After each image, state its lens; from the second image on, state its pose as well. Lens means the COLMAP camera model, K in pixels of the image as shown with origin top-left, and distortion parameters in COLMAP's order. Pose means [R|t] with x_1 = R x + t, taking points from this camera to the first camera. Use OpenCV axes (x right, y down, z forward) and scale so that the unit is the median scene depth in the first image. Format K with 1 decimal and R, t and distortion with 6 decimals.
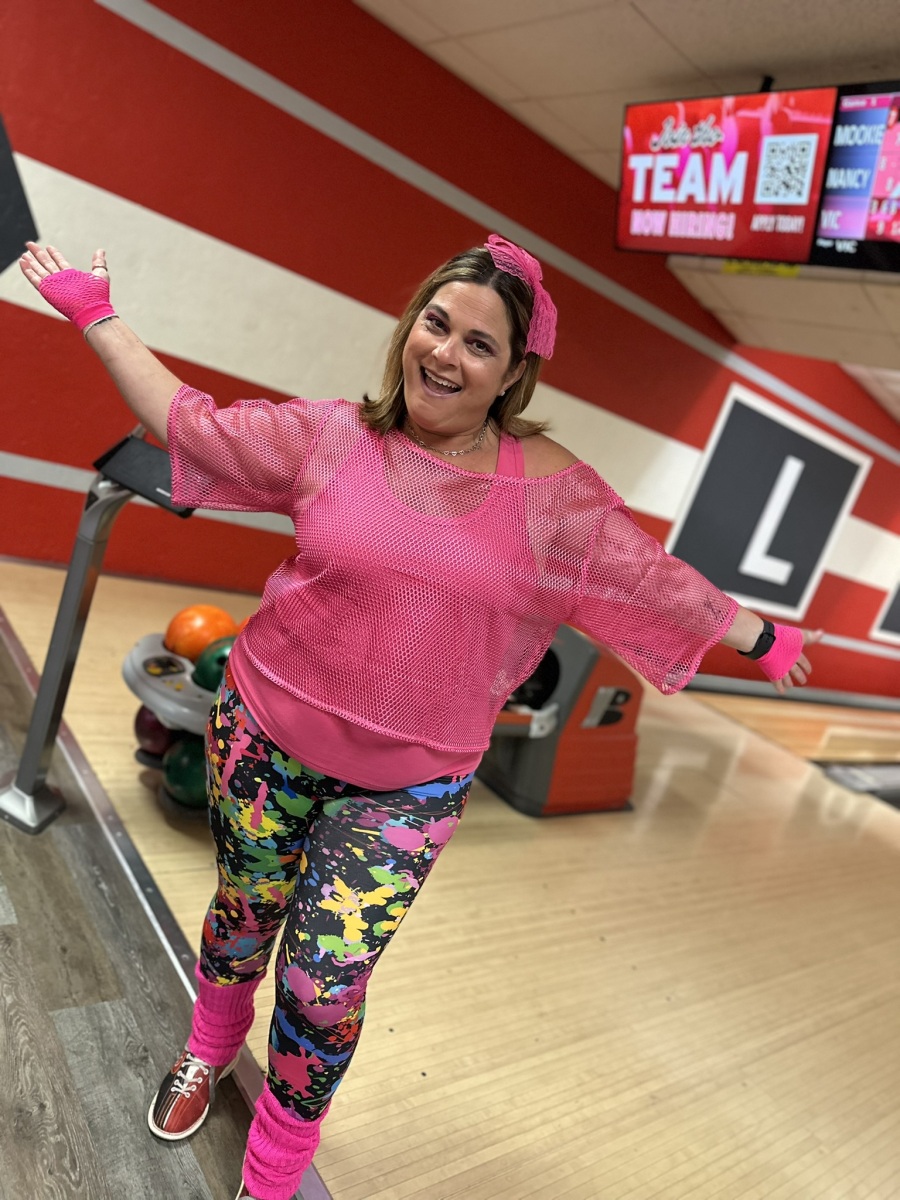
lens RADIAL K [[852.7, 0, 450.0], [0, 852.7, 600.0], [0, 0, 1]] dist [-0.006936, 0.003601]
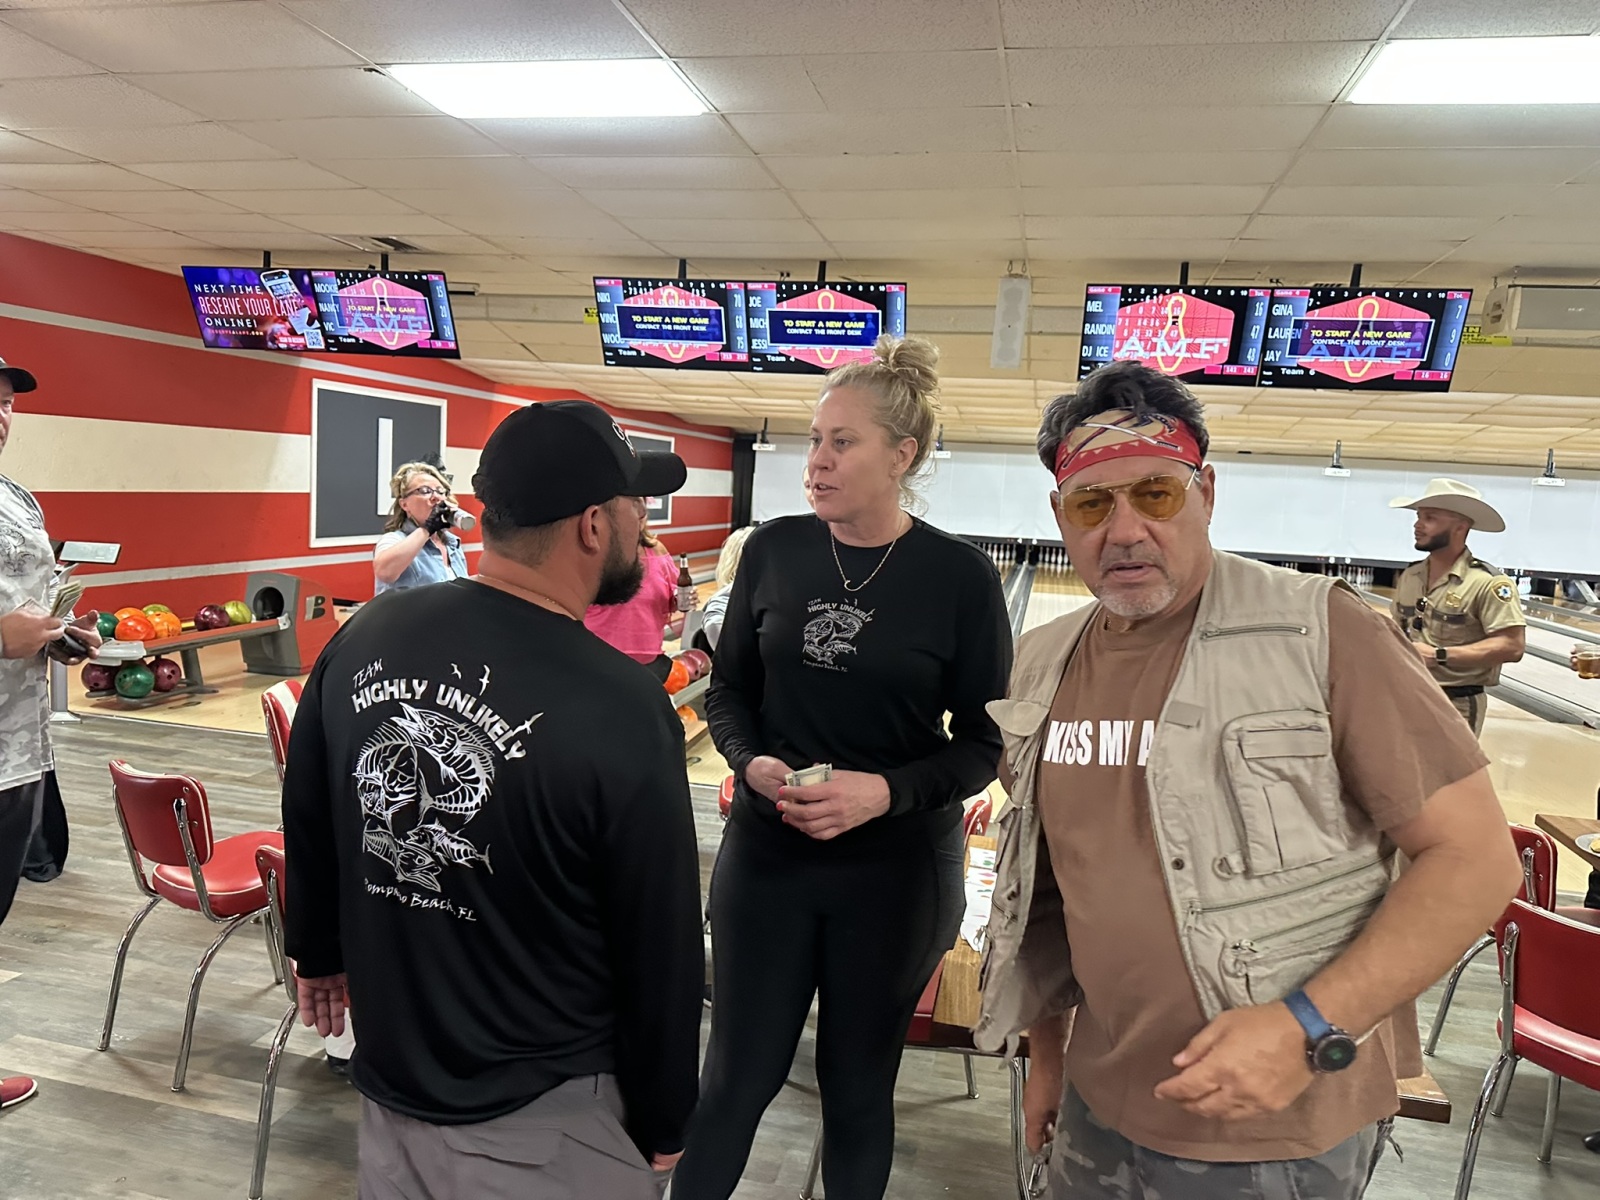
lens RADIAL K [[1137.0, 0, 800.0], [0, 1137.0, 600.0], [0, 0, 1]] dist [-0.006936, 0.003601]
pose [[0.742743, -0.348983, 0.571439, -0.210286], [0.333936, 0.932788, 0.135620, 0.068150], [-0.580361, 0.090094, 0.809360, -0.762979]]
